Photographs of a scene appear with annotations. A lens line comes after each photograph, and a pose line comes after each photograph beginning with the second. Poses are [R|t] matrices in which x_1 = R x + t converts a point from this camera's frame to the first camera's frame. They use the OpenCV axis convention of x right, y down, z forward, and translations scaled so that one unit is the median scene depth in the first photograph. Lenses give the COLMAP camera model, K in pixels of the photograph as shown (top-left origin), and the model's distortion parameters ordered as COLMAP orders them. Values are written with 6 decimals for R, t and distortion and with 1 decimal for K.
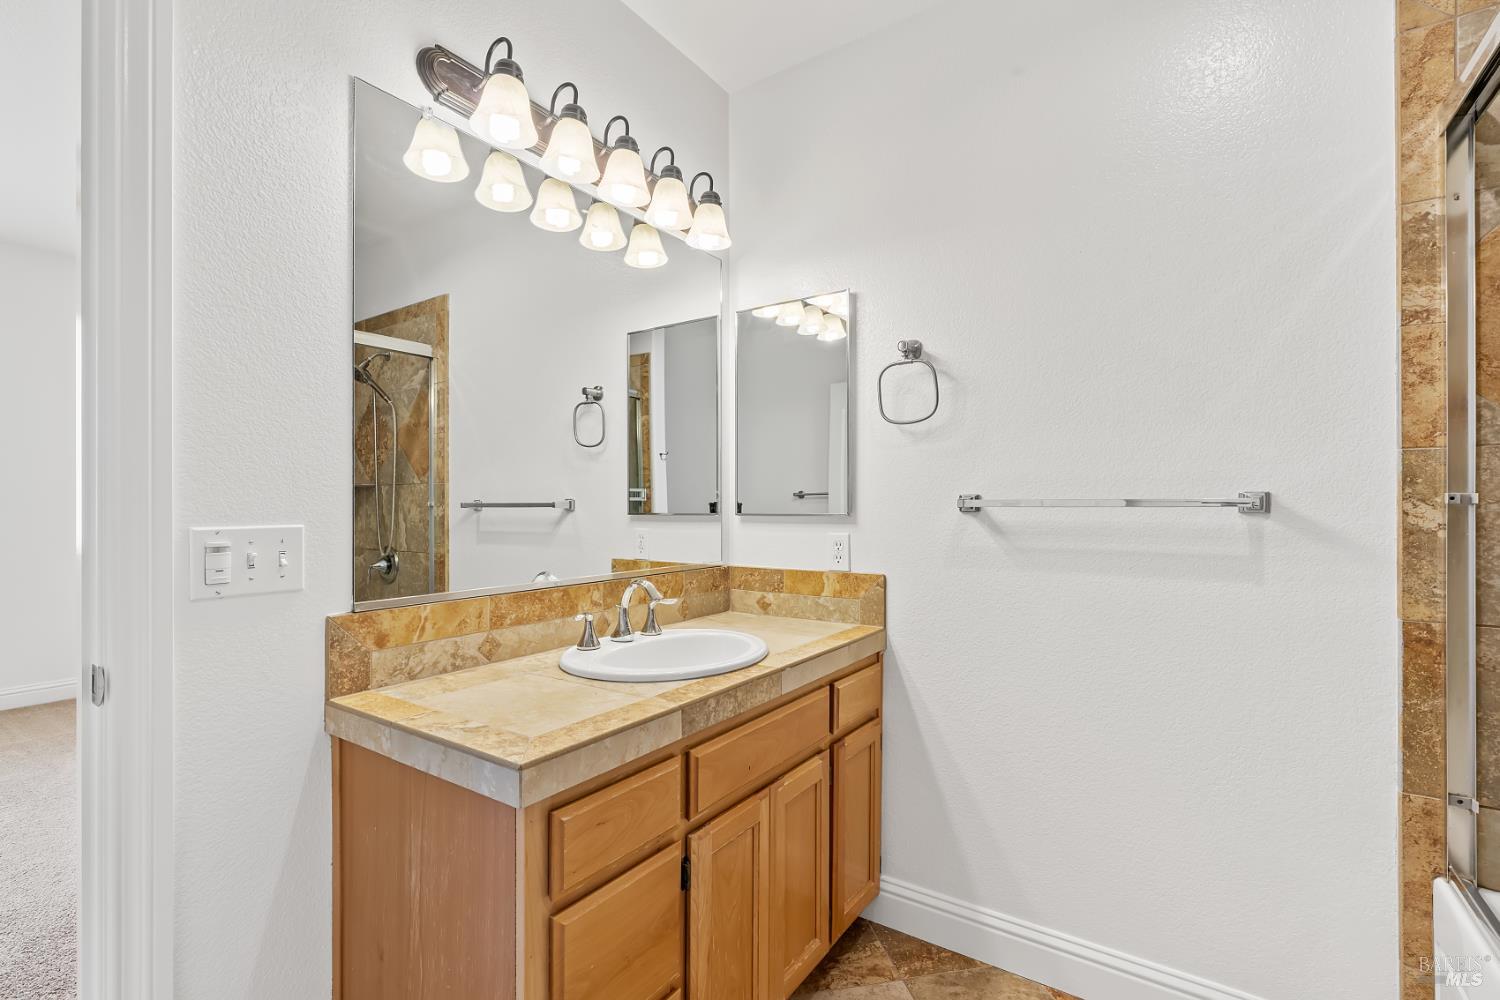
lens RADIAL K [[681.4, 0, 748.5], [0, 681.4, 506.4], [0, 0, 1]] dist [-0.004720, 0.000626]
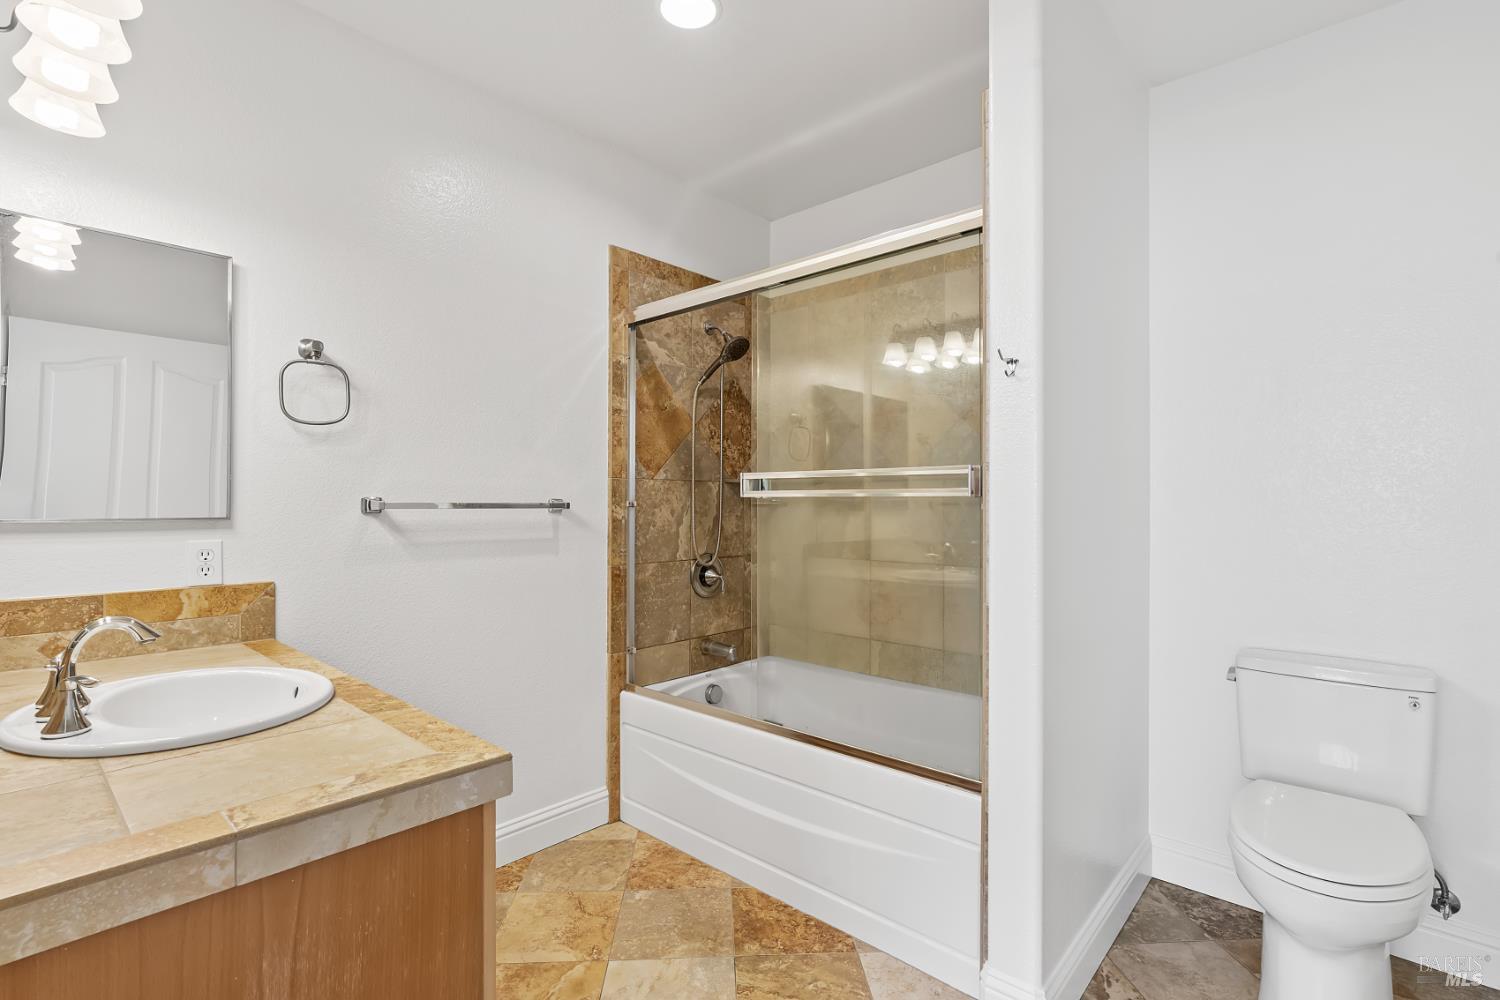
lens RADIAL K [[681.4, 0, 748.5], [0, 681.4, 506.4], [0, 0, 1]] dist [-0.004720, 0.000626]
pose [[0.147190, -0.001967, 0.989106, -0.919205], [0.000038, 0.999998, 0.001983, -0.007424], [-0.989108, -0.000254, 0.147190, 0.324707]]
